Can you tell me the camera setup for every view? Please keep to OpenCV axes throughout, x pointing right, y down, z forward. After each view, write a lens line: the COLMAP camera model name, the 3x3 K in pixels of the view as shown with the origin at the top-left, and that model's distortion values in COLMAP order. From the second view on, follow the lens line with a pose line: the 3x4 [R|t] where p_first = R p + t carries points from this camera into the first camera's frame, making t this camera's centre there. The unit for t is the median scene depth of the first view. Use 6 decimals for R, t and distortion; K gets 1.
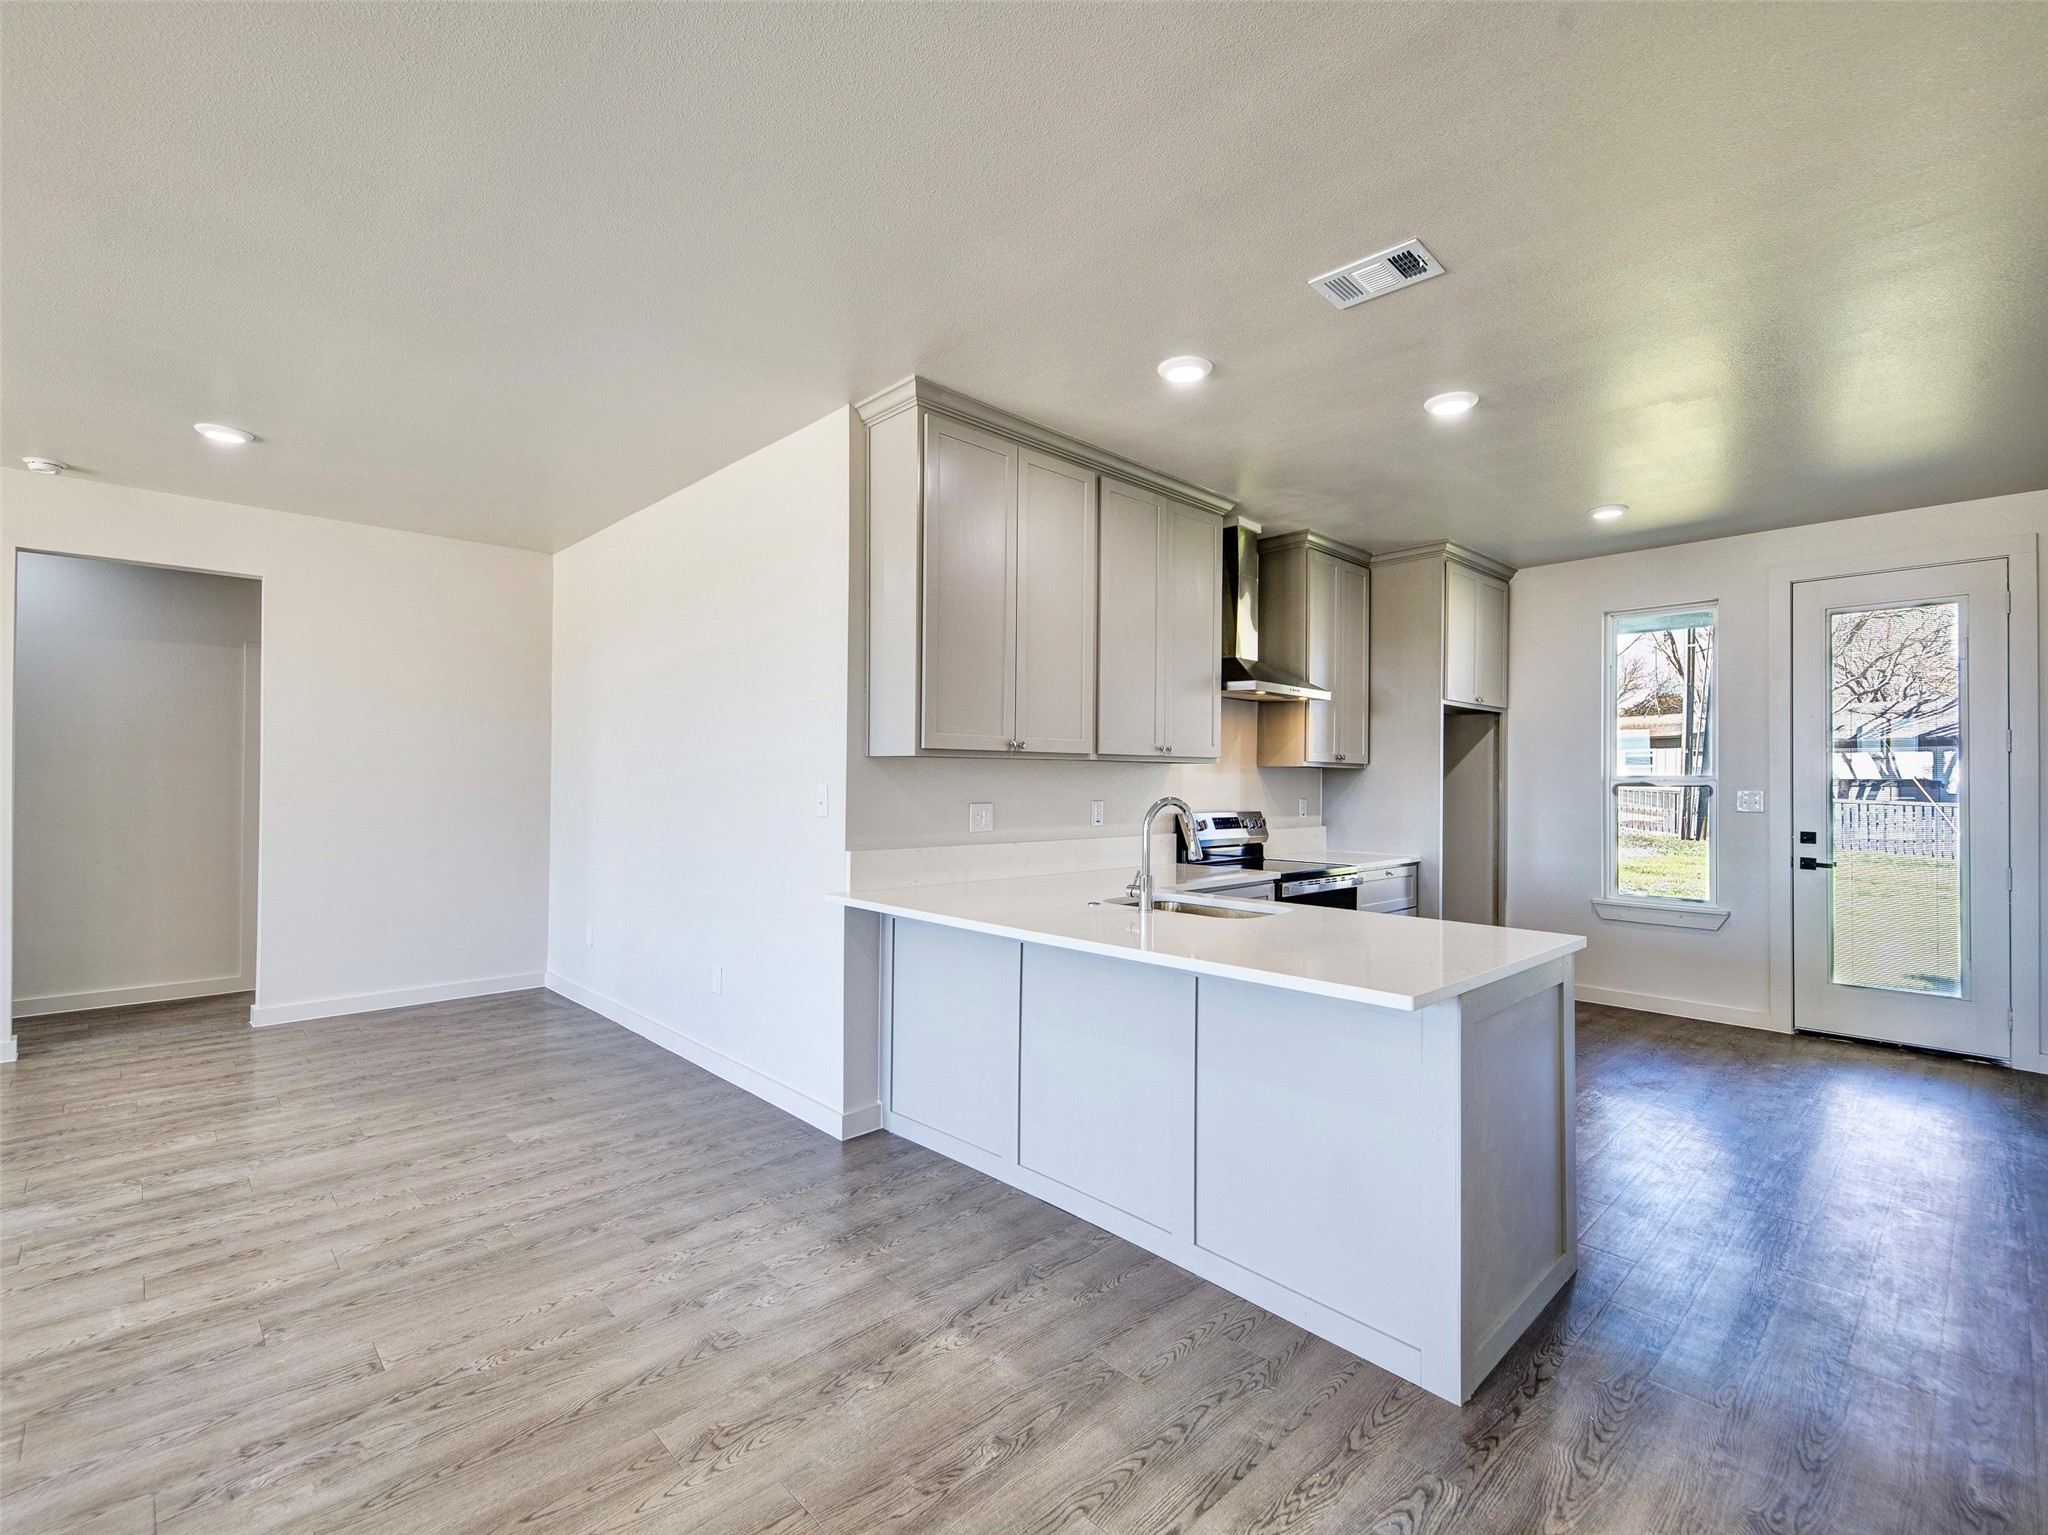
lens RADIAL K [[942.3, 0, 1018.1], [0, 942.3, 759.3], [0, 0, 1]] dist [0.010941, -0.001797]
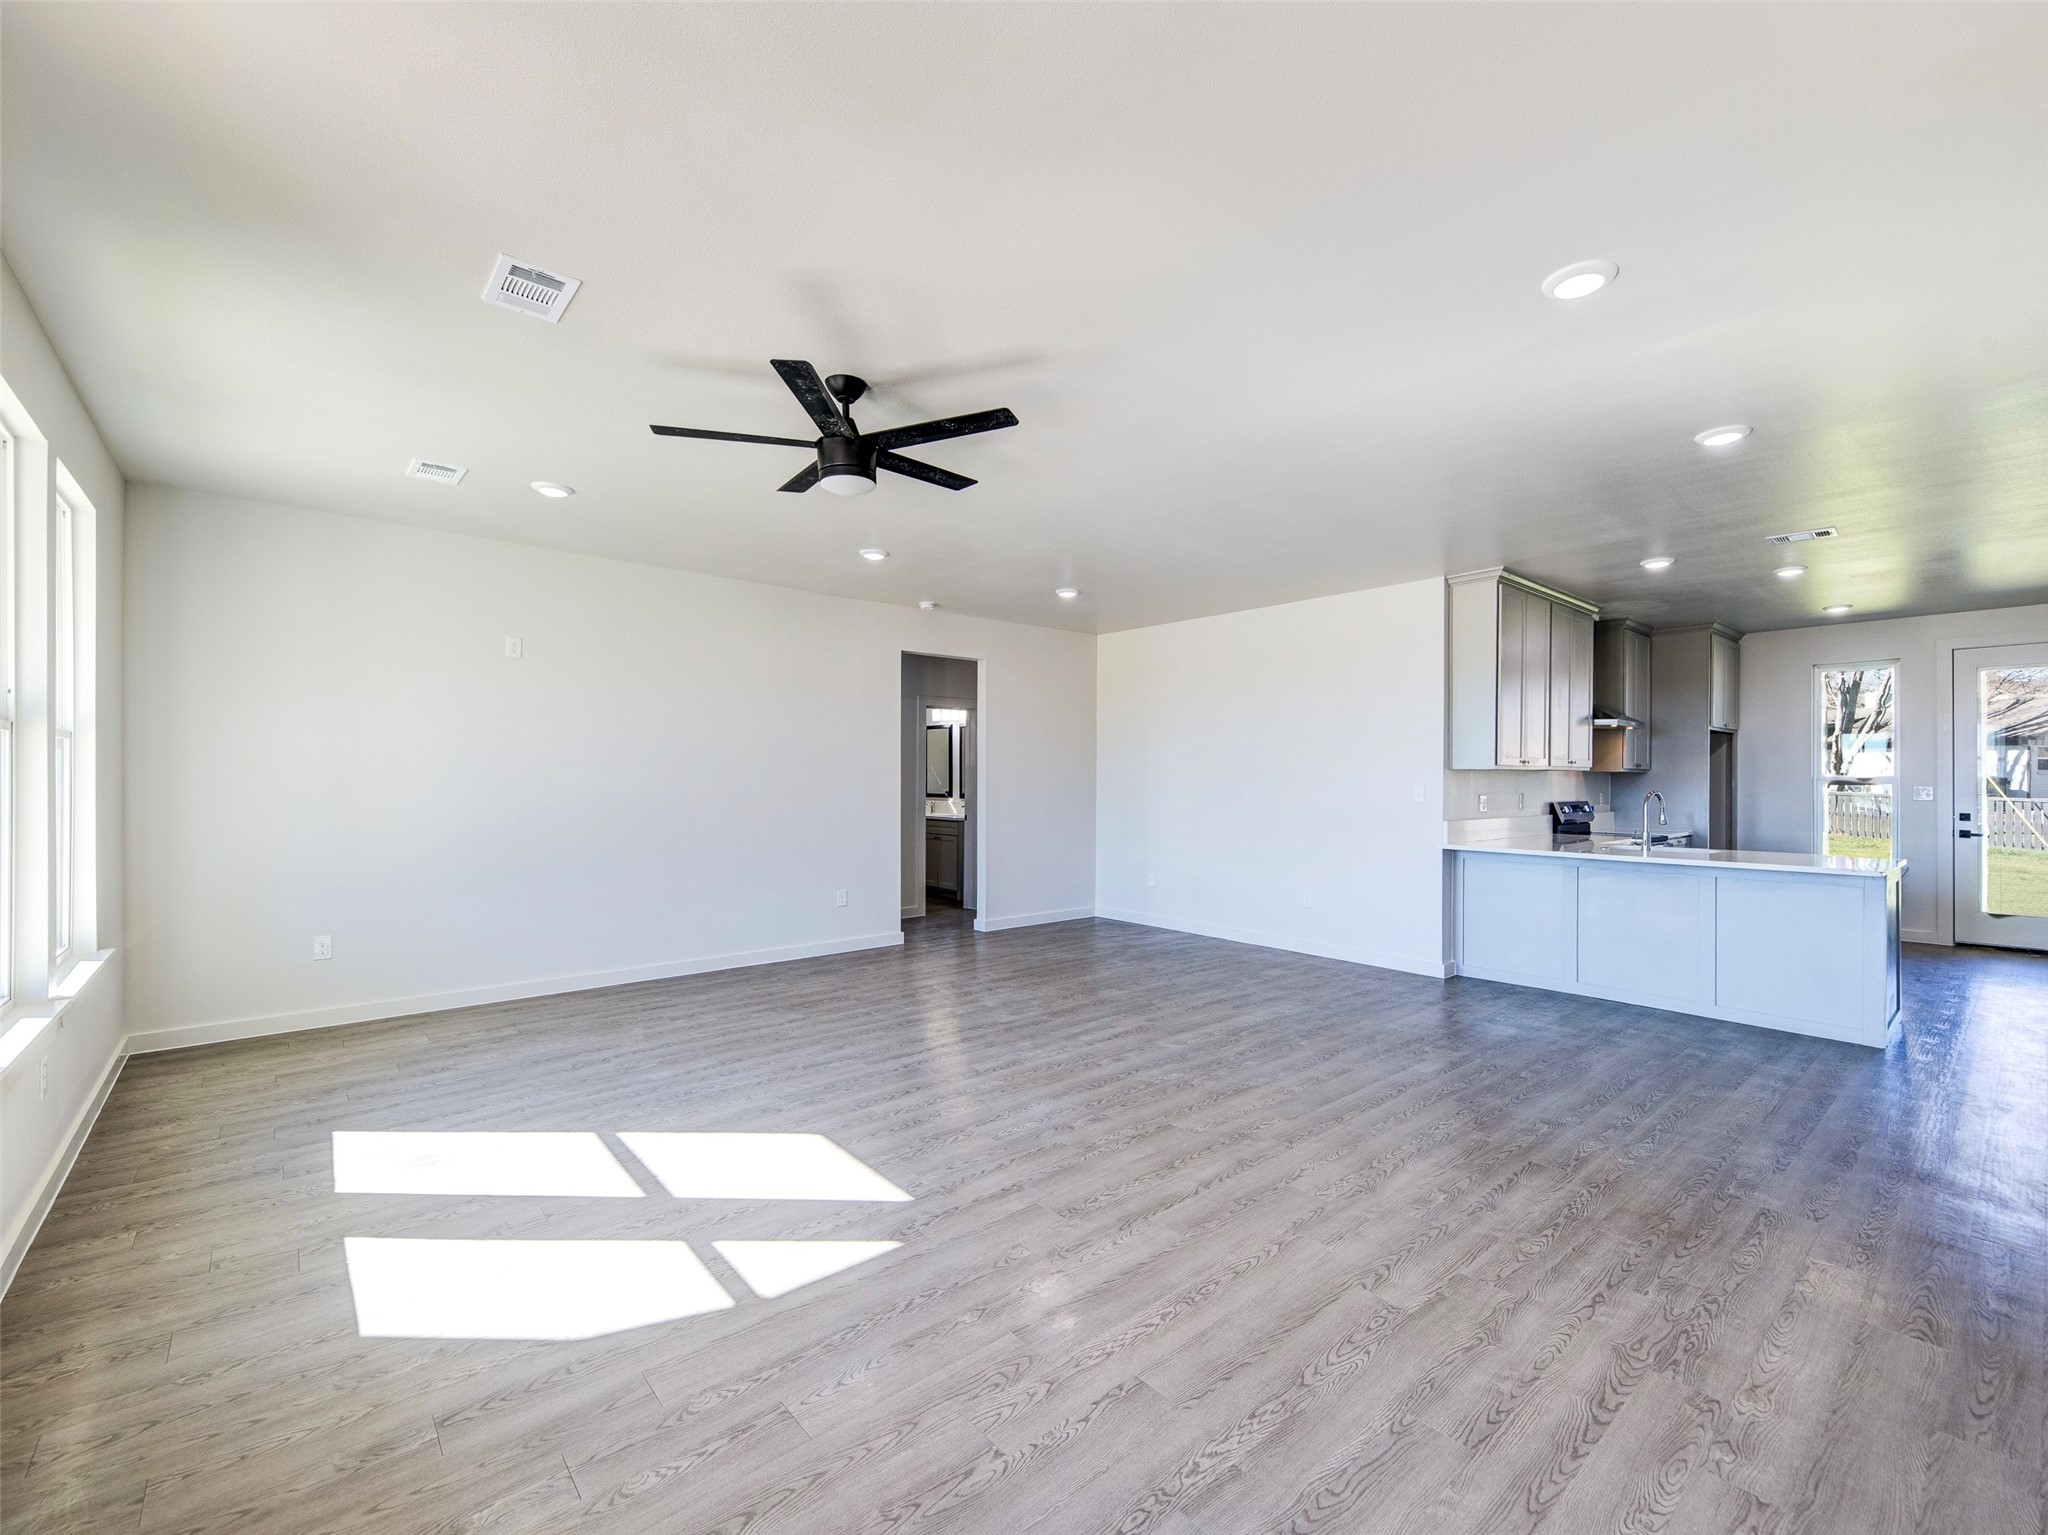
lens RADIAL K [[886.0, 0, 1024.9], [0, 886.0, 785.0], [0, 0, 1]] dist [0.001494, -0.000769]
pose [[0.998410, -0.004006, -0.056232, -0.951167], [0.005638, 0.999566, 0.028897, -0.029303], [0.056091, -0.029168, 0.997999, -0.803042]]
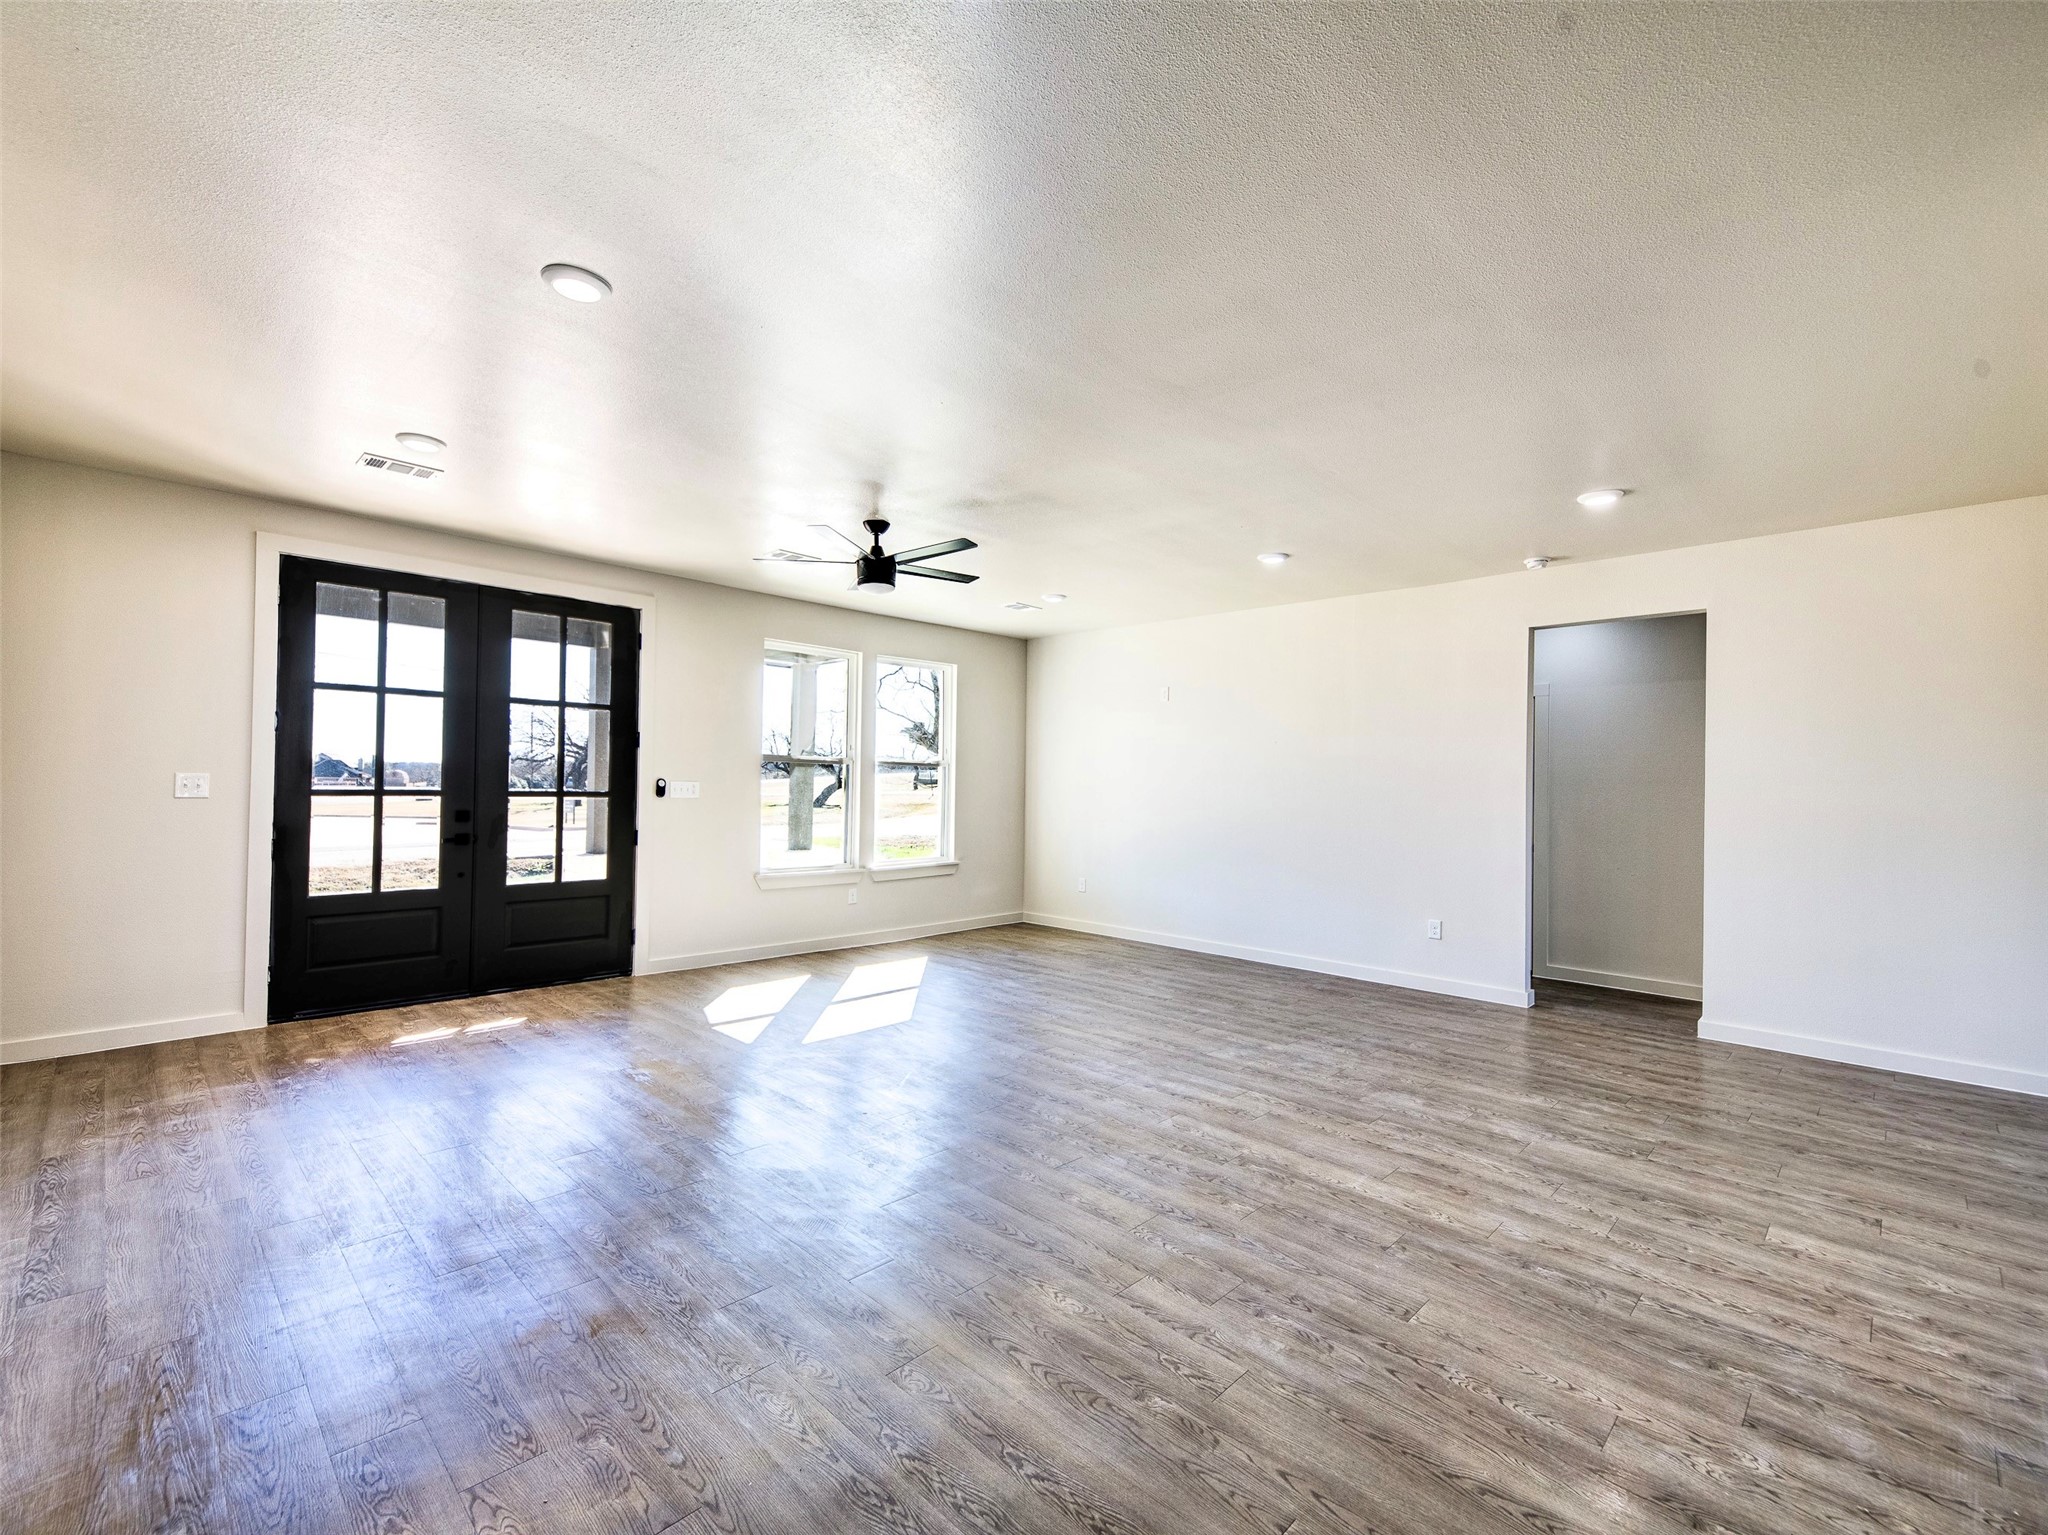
lens RADIAL K [[886.0, 0, 1028.7], [0, 886.0, 763.3], [0, 0, 1]] dist [0.001494, -0.000769]
pose [[0.039448, -0.027460, -0.998844, 0.237756], [-0.002836, 0.999615, -0.027593, 0.010906], [0.999218, 0.003921, 0.039354, 0.325973]]
